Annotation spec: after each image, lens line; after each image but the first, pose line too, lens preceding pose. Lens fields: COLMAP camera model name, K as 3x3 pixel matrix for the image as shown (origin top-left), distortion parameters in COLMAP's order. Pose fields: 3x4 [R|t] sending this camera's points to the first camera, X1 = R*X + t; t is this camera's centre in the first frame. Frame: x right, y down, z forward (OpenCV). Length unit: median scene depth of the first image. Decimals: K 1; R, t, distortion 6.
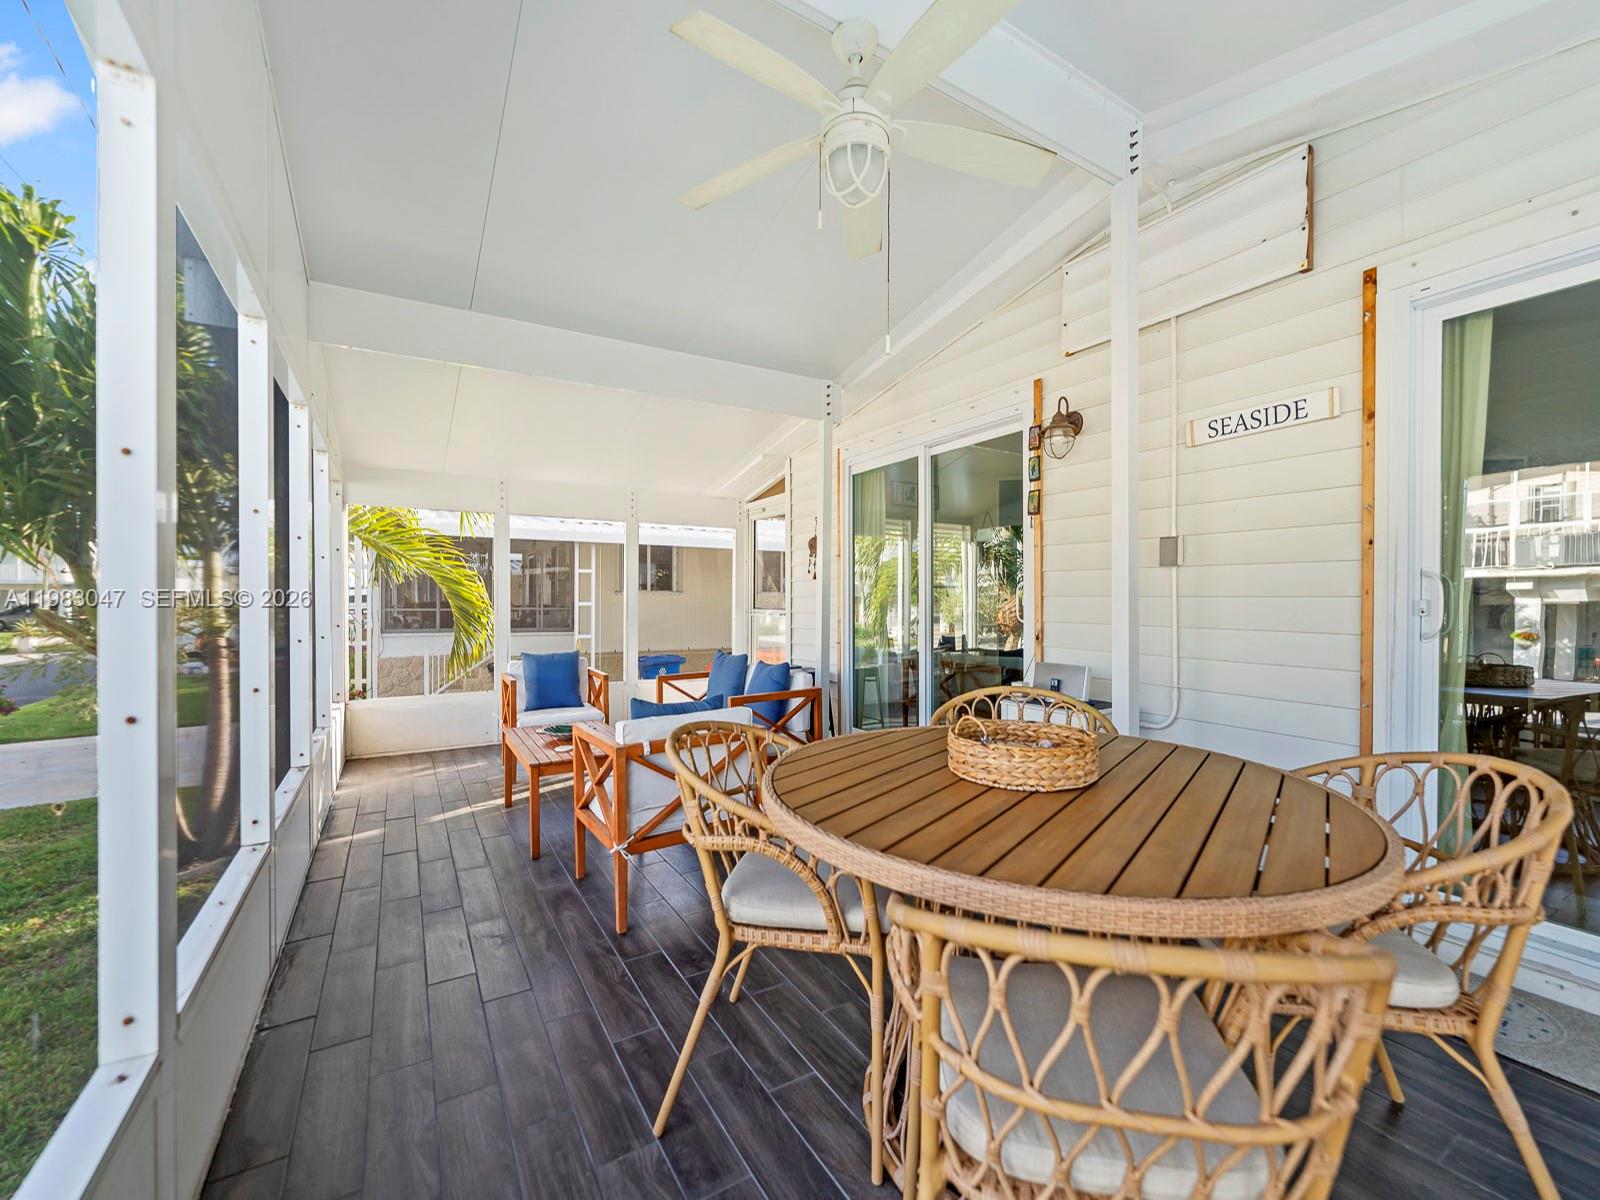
lens RADIAL K [[647.0, 0, 796.7], [0, 647.0, 605.9], [0, 0, 1]] dist [-0.001641, -0.000031]
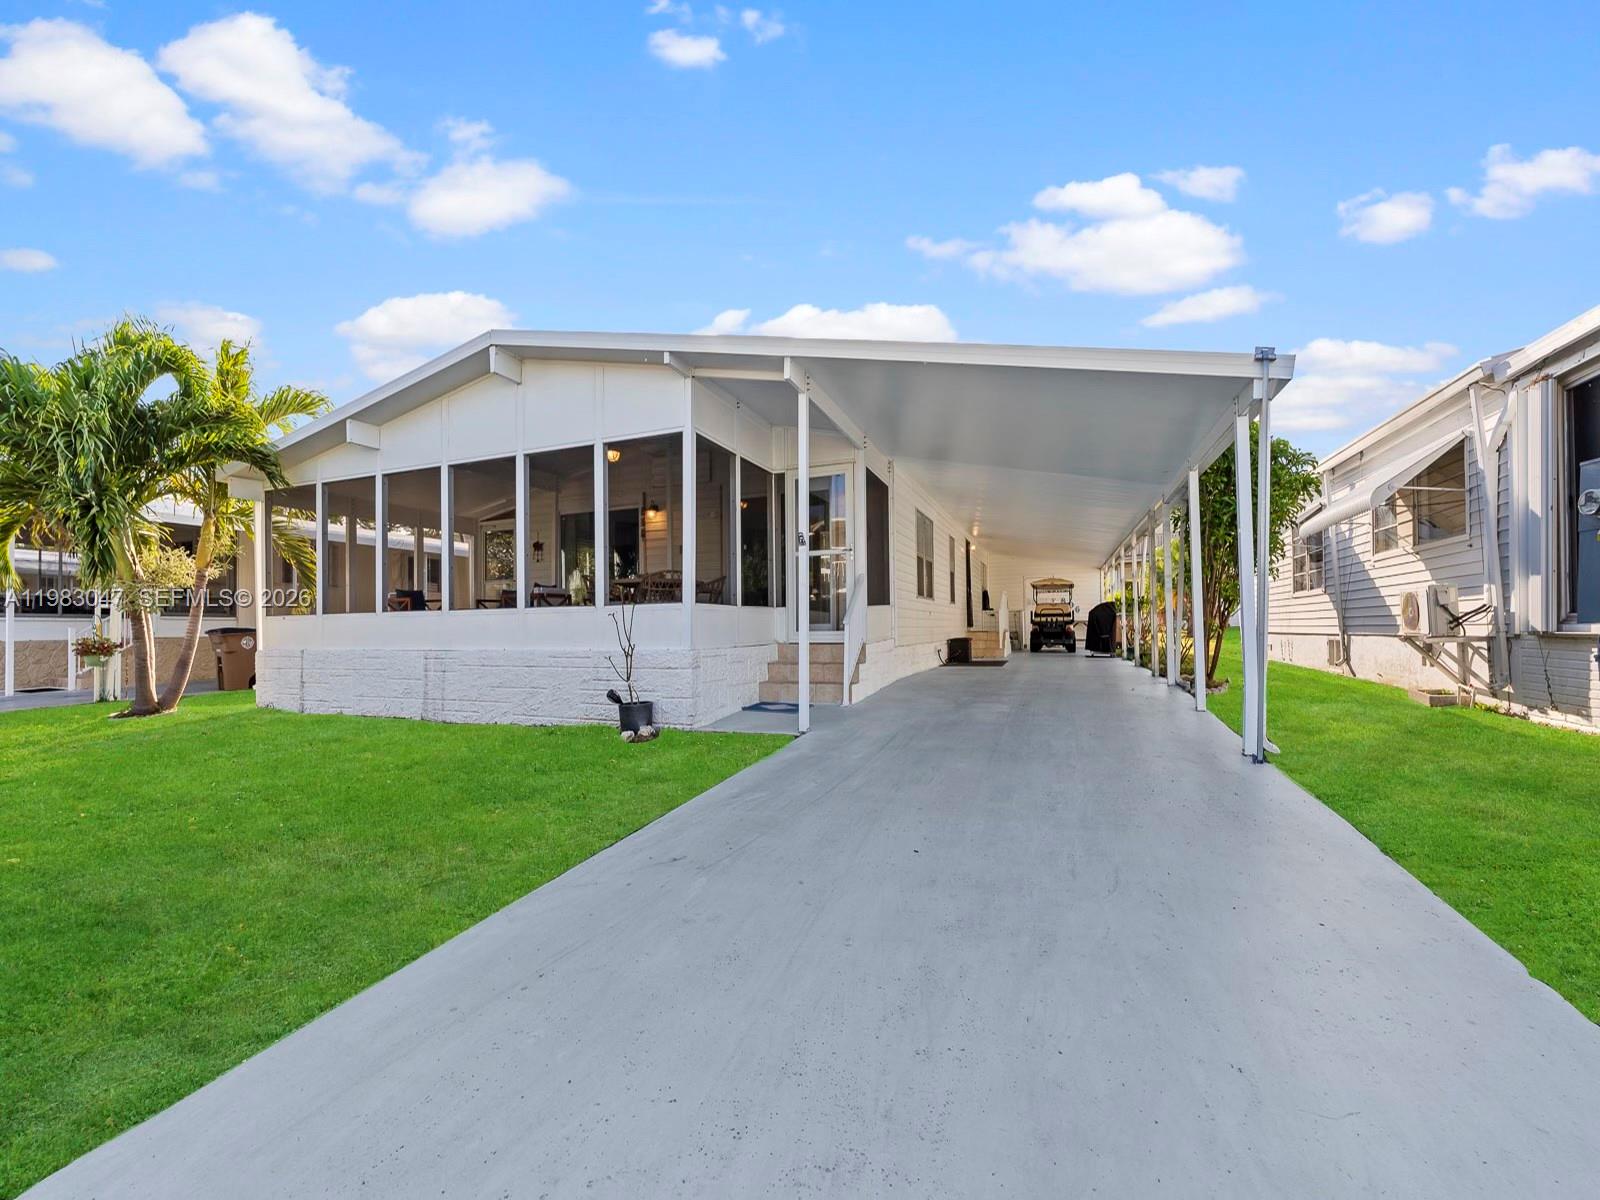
lens RADIAL K [[647.0, 0, 796.7], [0, 647.0, 605.9], [0, 0, 1]] dist [-0.001641, -0.000031]
pose [[0.798545, 0.004967, 0.601914, -0.804074], [0.020166, 0.999184, -0.034998, 0.273390], [-0.601597, 0.040086, 0.797793, -1.671700]]
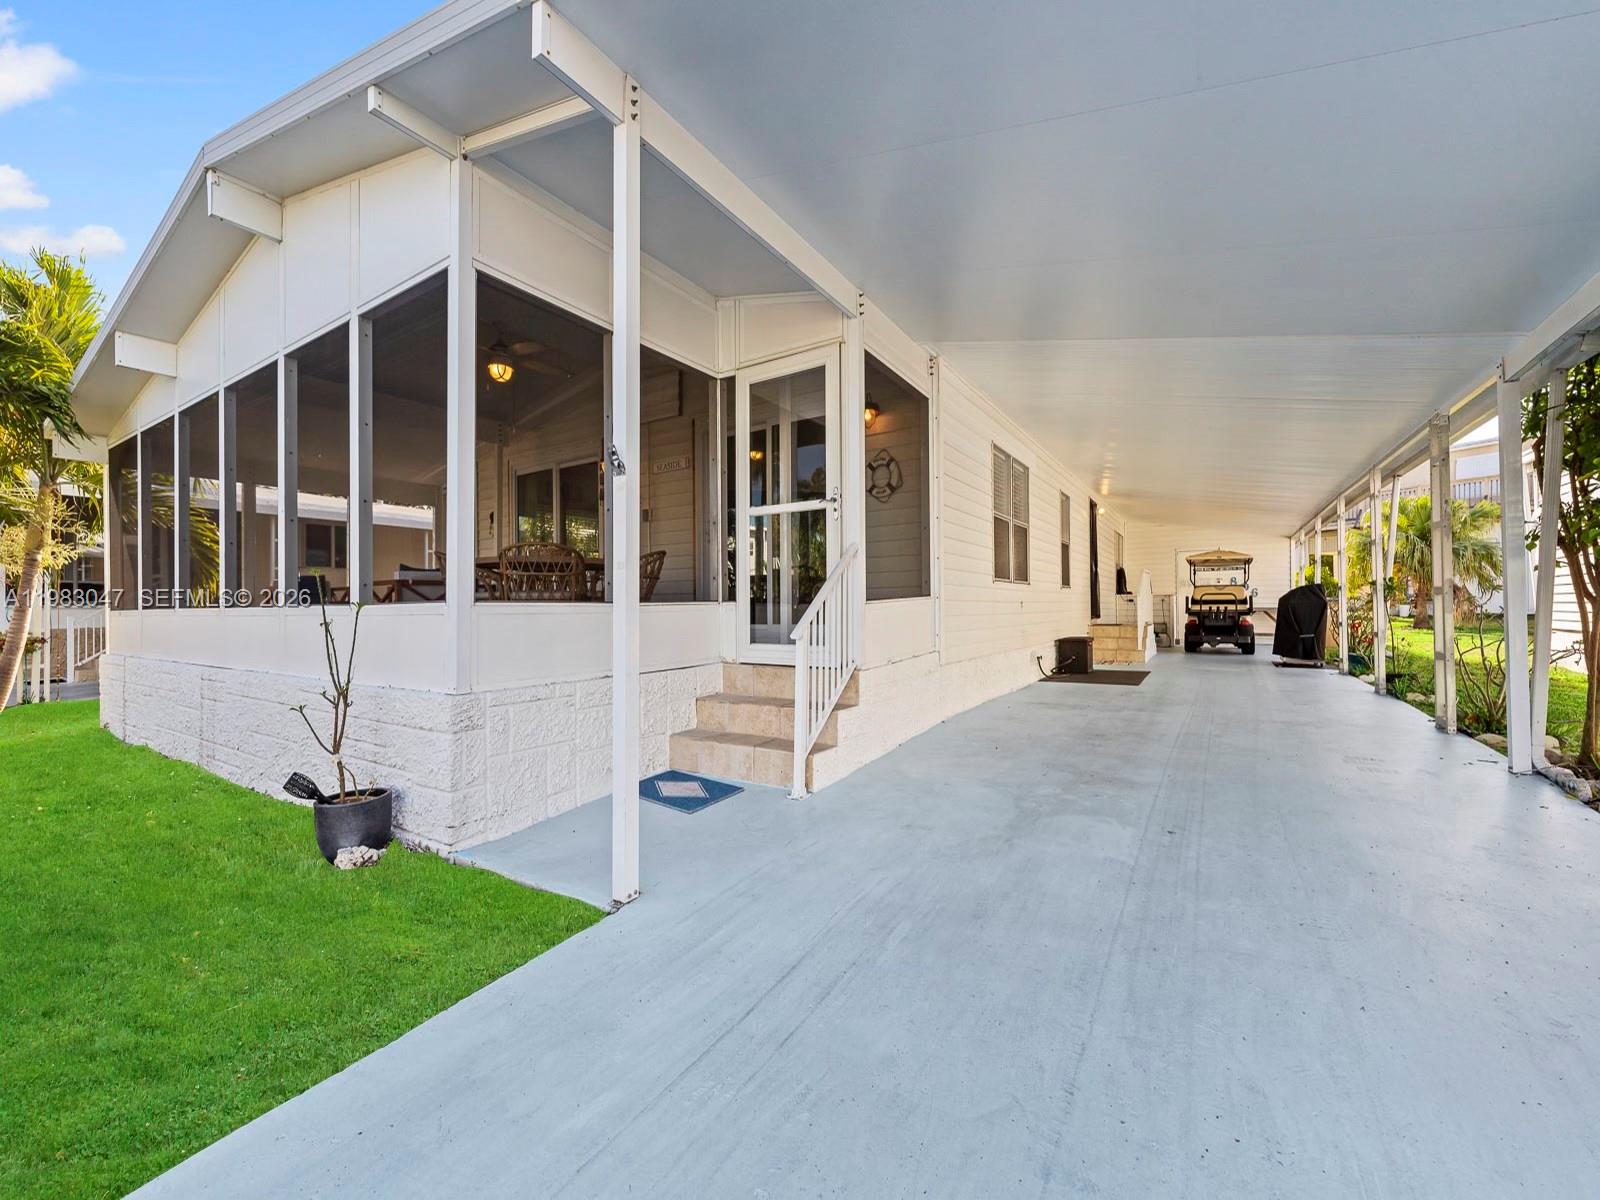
lens RADIAL K [[643.9, 0, 799.5], [0, 643.9, 597.6], [0, 0, 1]] dist [-0.001322, -0.000309]
pose [[0.898631, -0.007356, 0.438643, 0.013732], [0.017153, 0.999684, -0.018377, 0.218429], [-0.438369, 0.024038, 0.898474, -1.131812]]
